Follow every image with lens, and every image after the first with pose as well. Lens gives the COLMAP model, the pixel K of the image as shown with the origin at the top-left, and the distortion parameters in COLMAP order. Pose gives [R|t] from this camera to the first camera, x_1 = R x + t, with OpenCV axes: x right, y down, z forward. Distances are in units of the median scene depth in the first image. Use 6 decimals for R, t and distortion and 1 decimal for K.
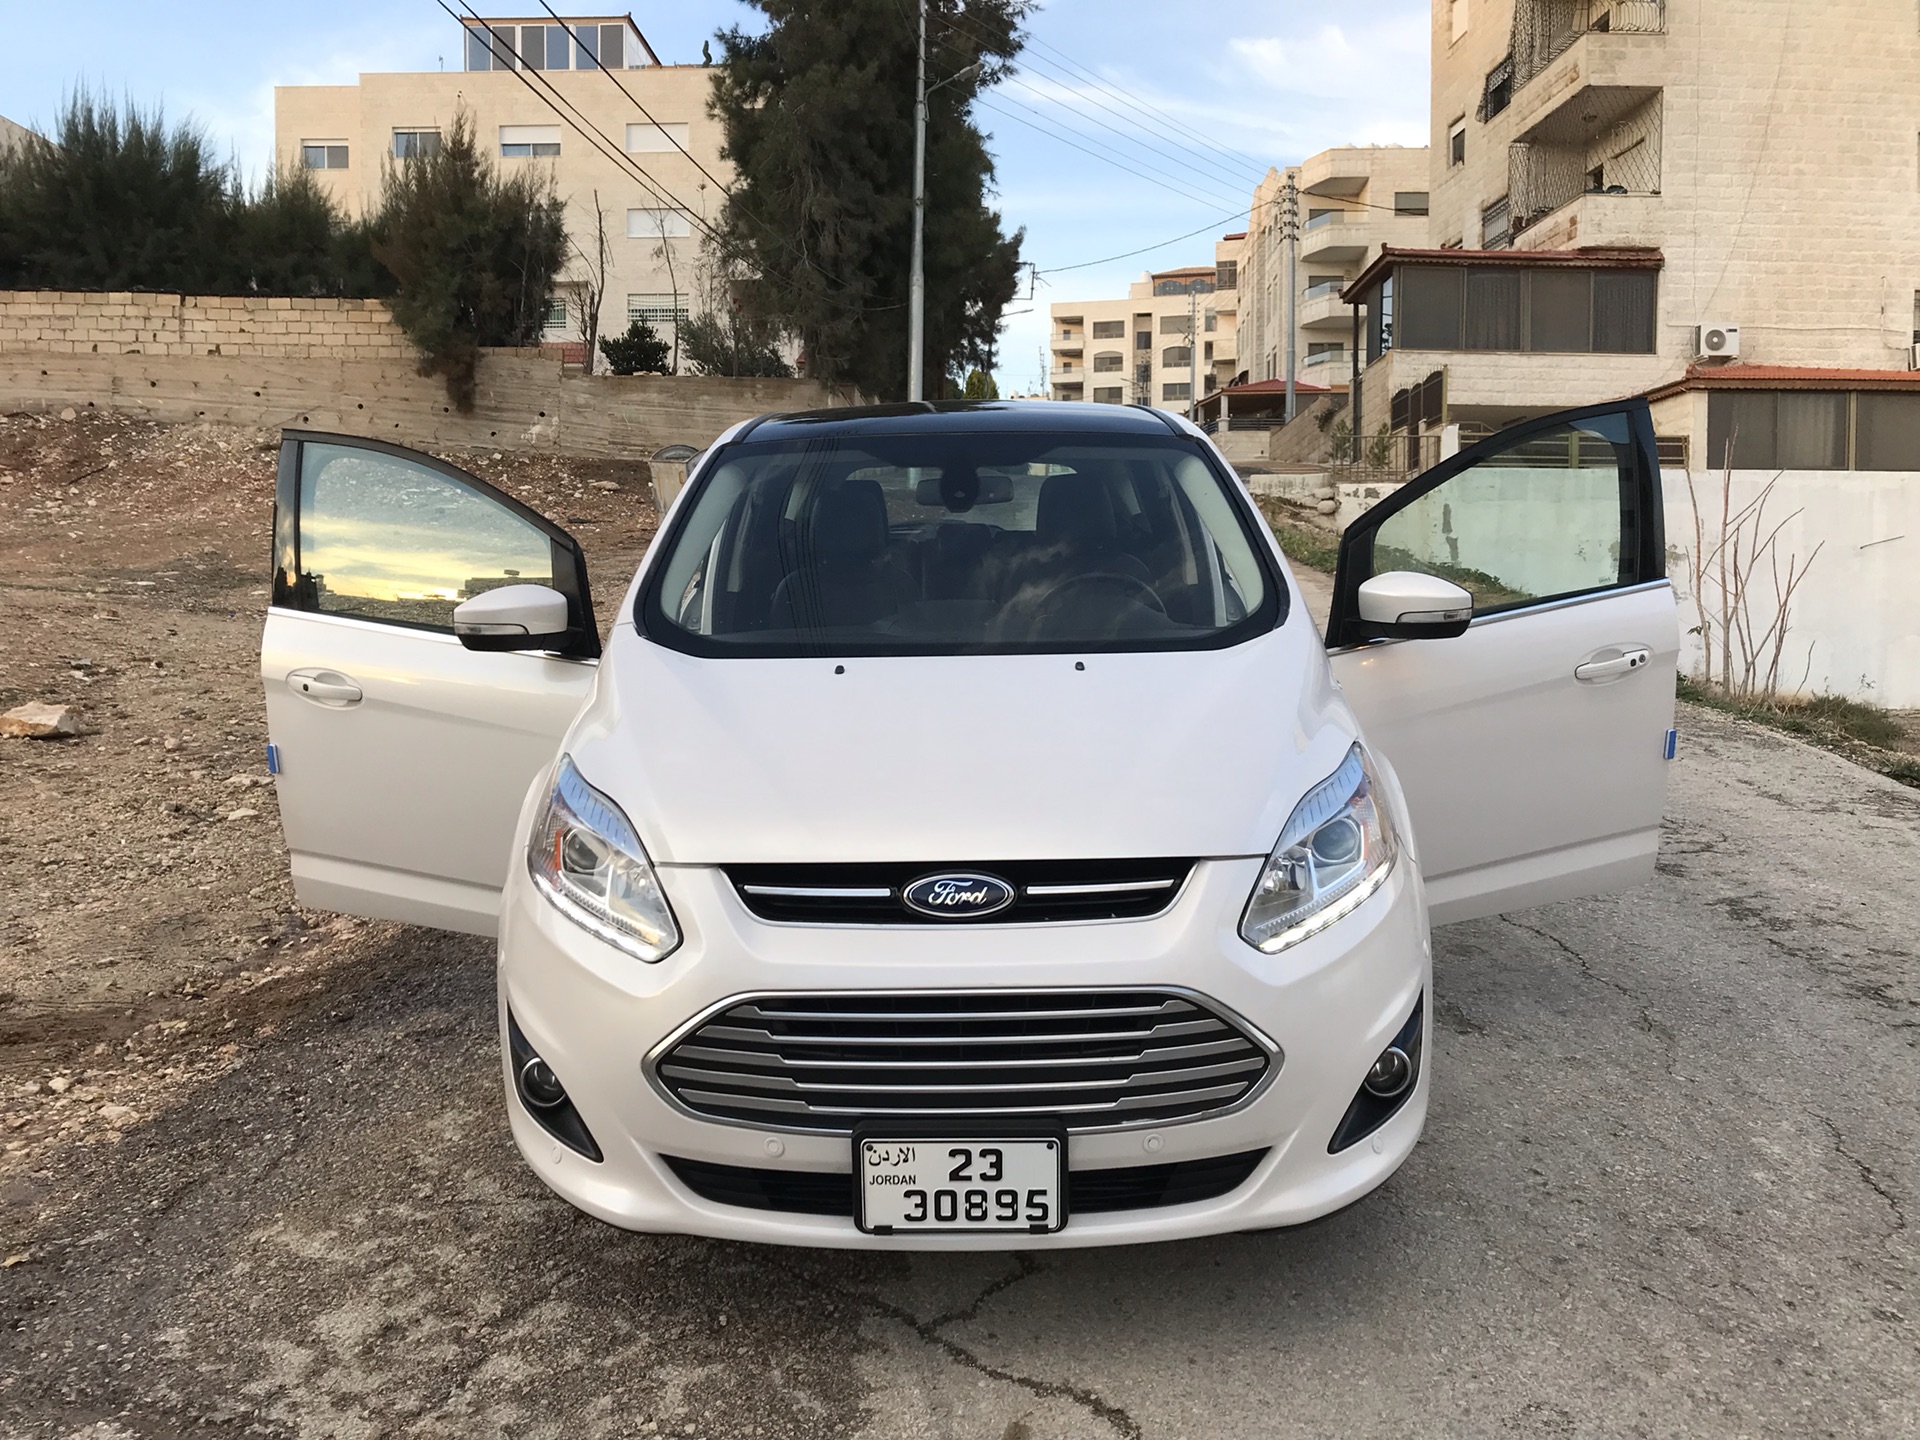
lens RADIAL K [[1569.3, 0, 946.8], [0, 1569.3, 708.8], [0, 0, 1]] dist [0.017257, -0.019320]
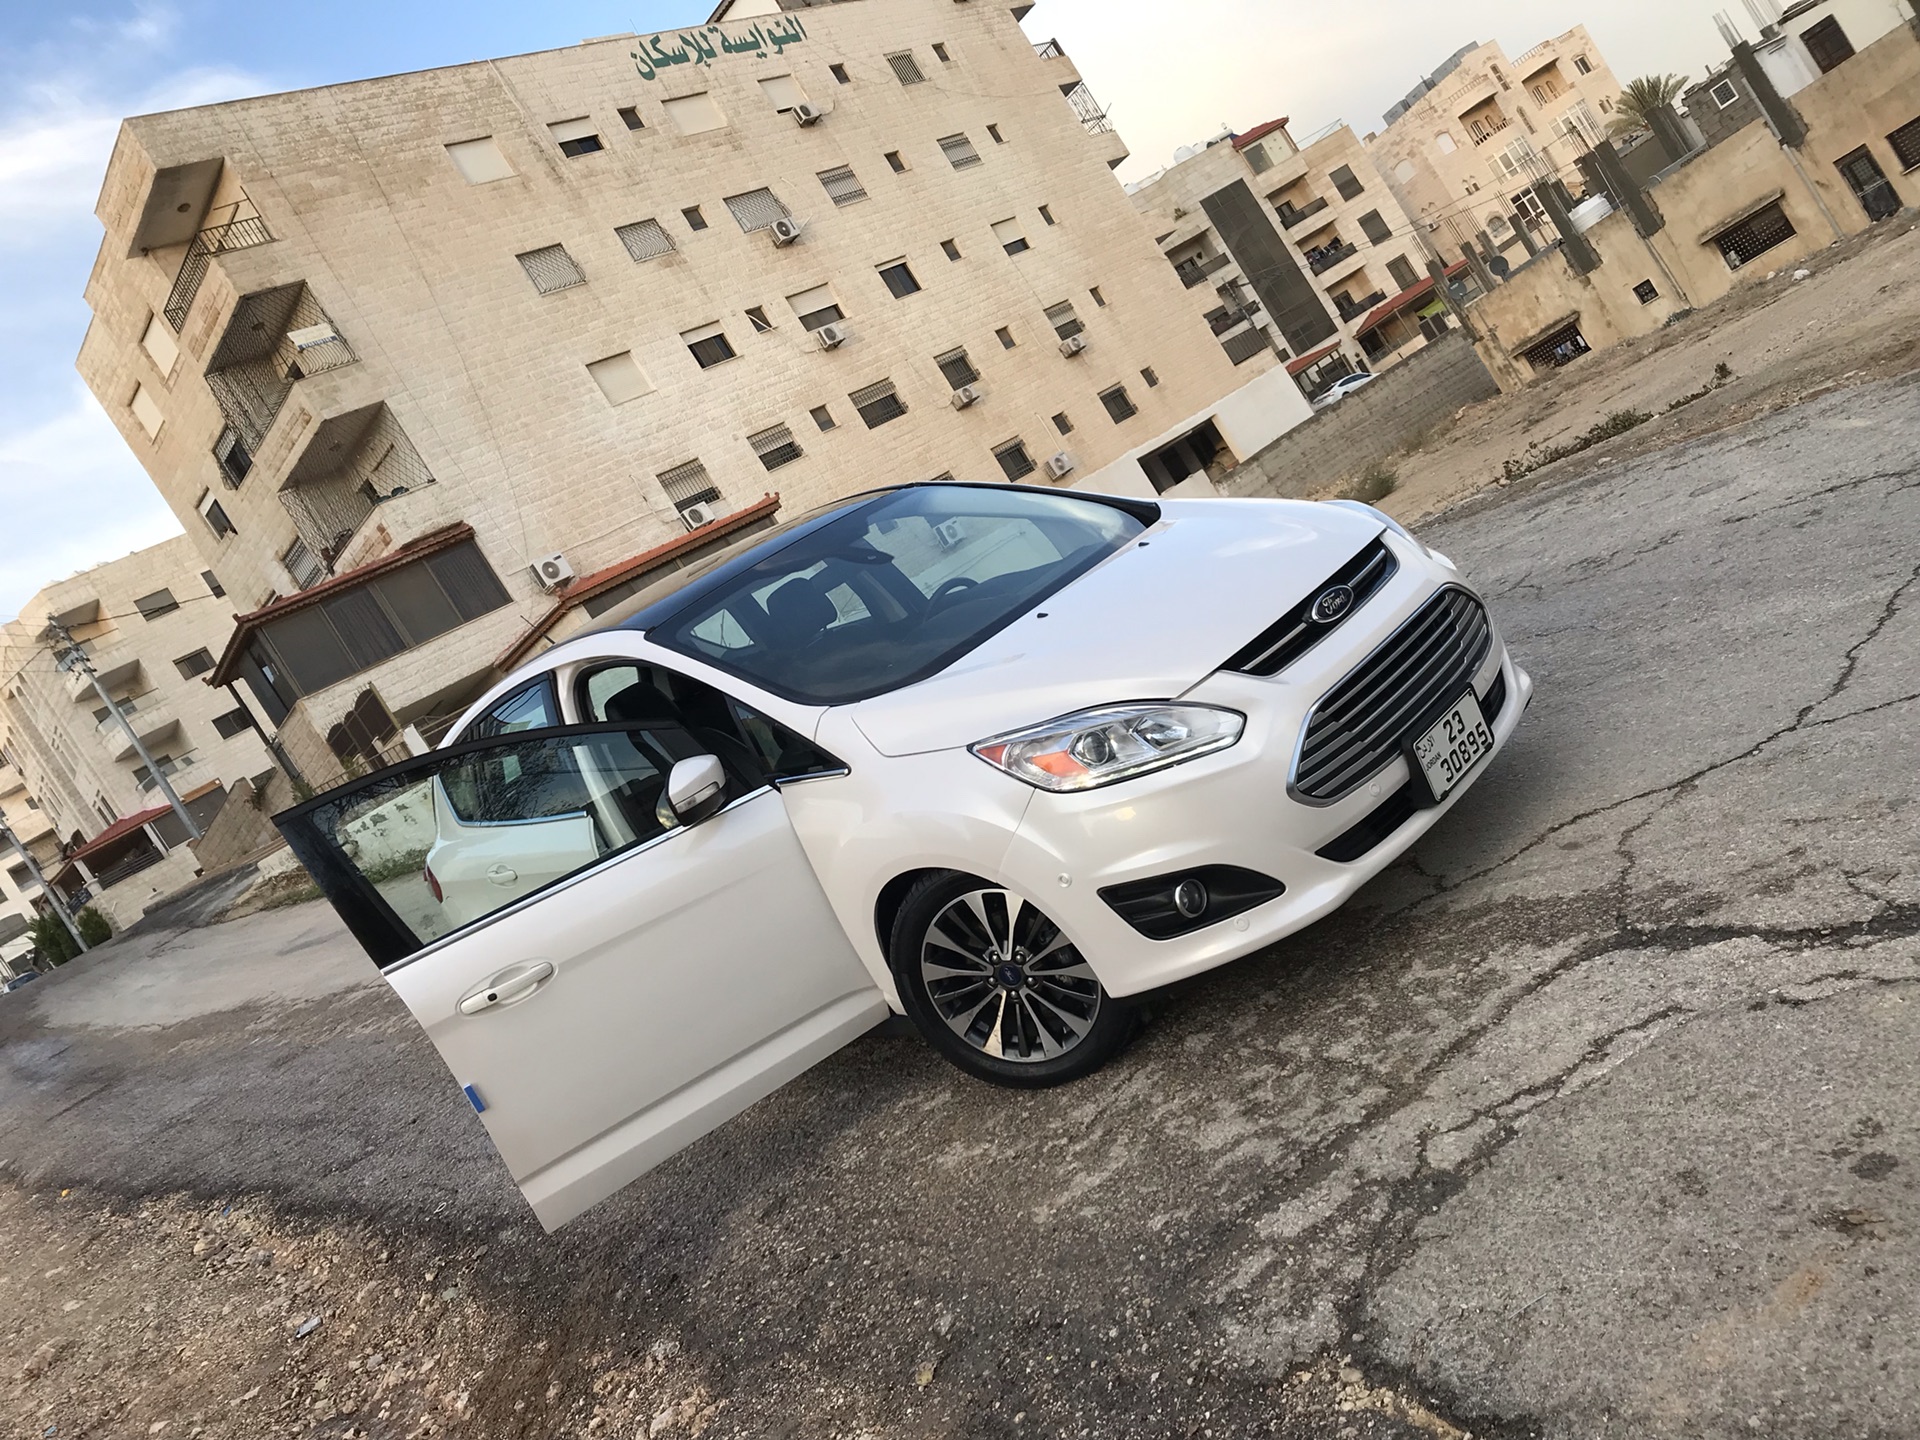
lens RADIAL K [[1569.3, 0, 934.1], [0, 1569.3, 717.2], [0, 0, 1]] dist [0.017257, -0.019320]
pose [[0.644623, -0.438641, 0.626143, -0.104945], [0.556603, 0.830731, 0.008933, -0.001522], [-0.524074, 0.342754, 0.779657, 0.004410]]
